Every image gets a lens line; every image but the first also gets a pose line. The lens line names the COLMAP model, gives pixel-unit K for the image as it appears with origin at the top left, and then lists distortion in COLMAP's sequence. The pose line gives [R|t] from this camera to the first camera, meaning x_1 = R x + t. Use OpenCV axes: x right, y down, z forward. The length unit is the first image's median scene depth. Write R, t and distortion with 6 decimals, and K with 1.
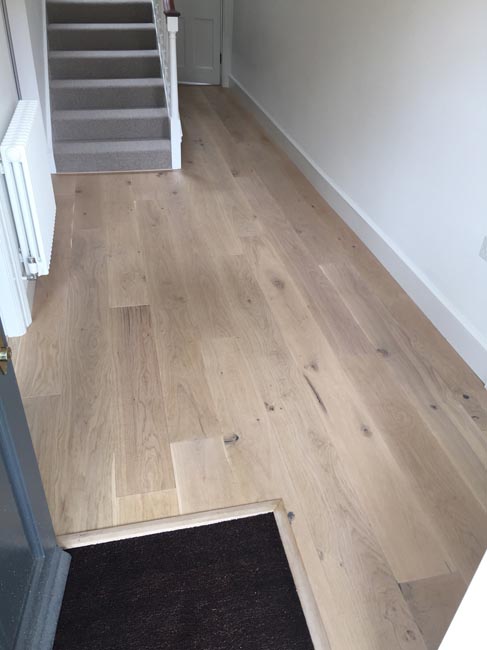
lens RADIAL K [[549.5, 0, 239.7], [0, 549.5, 319.6], [0, 0, 1]] dist [0.065131, -0.110163]
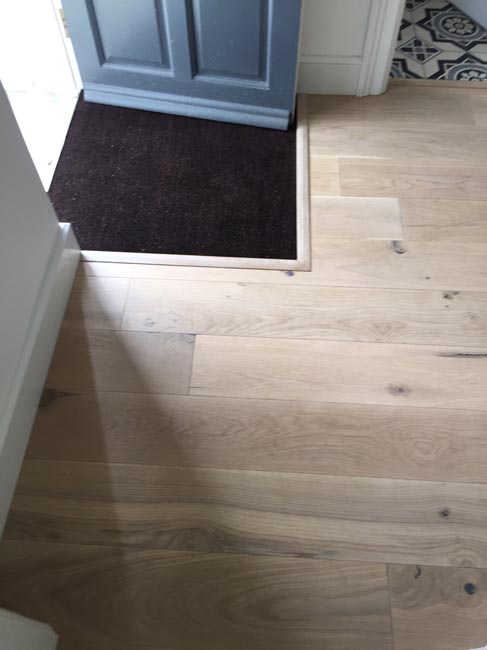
lens RADIAL K [[549.5, 0, 245.8], [0, 549.5, 318.2], [0, 0, 1]] dist [0.065131, -0.110163]
pose [[-0.267476, 0.786640, -0.556466, 0.663434], [-0.552560, 0.347895, 0.757395, -0.293062], [0.789388, 0.510066, 0.341612, 0.587343]]
